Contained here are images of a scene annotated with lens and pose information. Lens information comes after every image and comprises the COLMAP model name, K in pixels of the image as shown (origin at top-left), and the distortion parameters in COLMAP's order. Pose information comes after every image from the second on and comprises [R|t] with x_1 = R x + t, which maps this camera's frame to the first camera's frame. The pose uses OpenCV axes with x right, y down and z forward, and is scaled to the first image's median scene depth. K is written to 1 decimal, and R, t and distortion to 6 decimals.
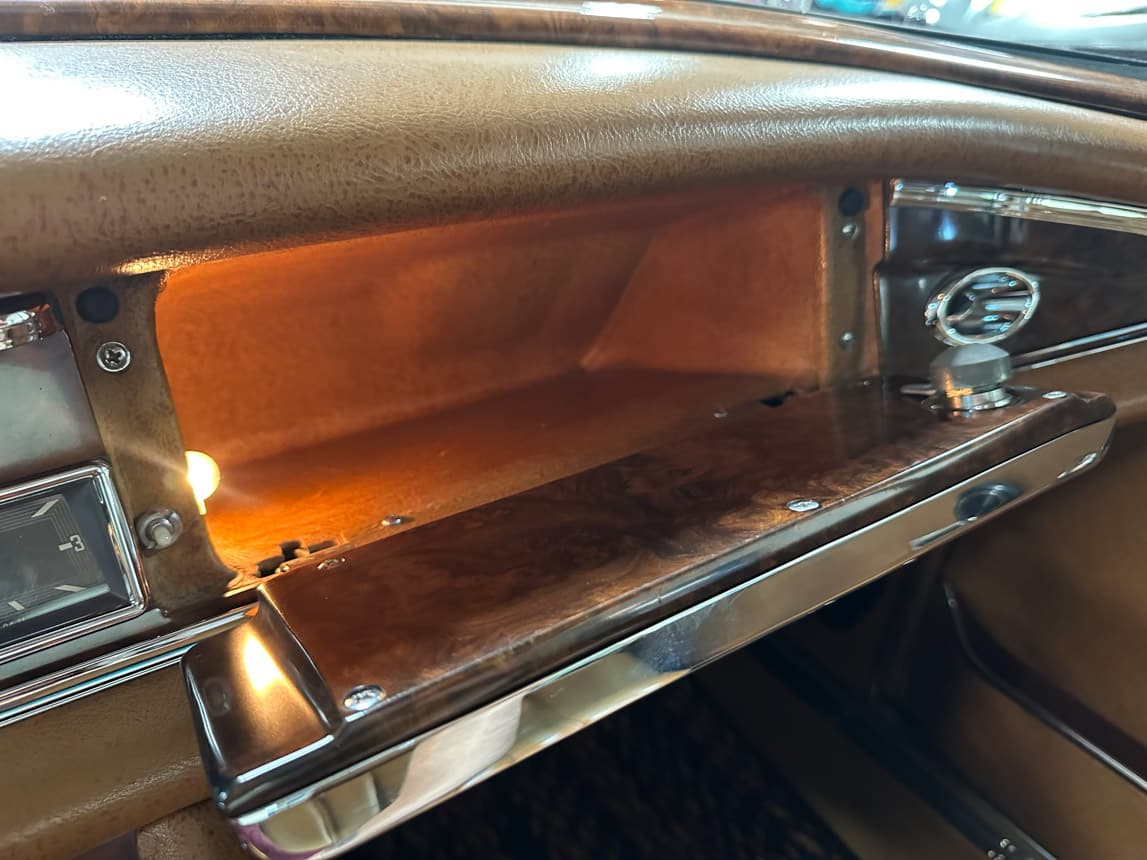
lens RADIAL K [[820.8, 0, 566.4], [0, 820.8, 431.0], [0, 0, 1]] dist [0.007807, -0.014320]
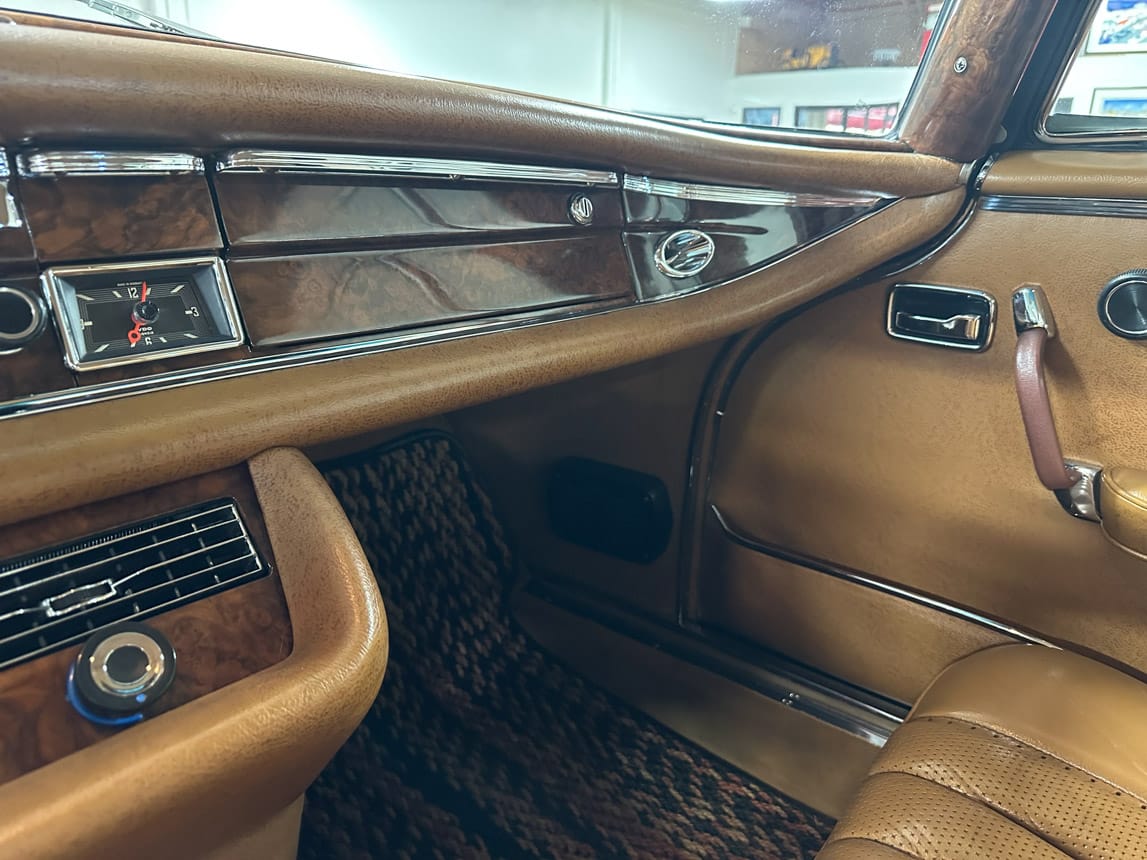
lens RADIAL K [[820.8, 0, 566.4], [0, 820.8, 431.0], [0, 0, 1]] dist [0.007807, -0.014320]
pose [[0.959135, -0.088898, 0.268620, -0.219047], [0.151786, 0.962856, -0.223316, 0.550642], [-0.238790, 0.254963, 0.937002, -0.440159]]
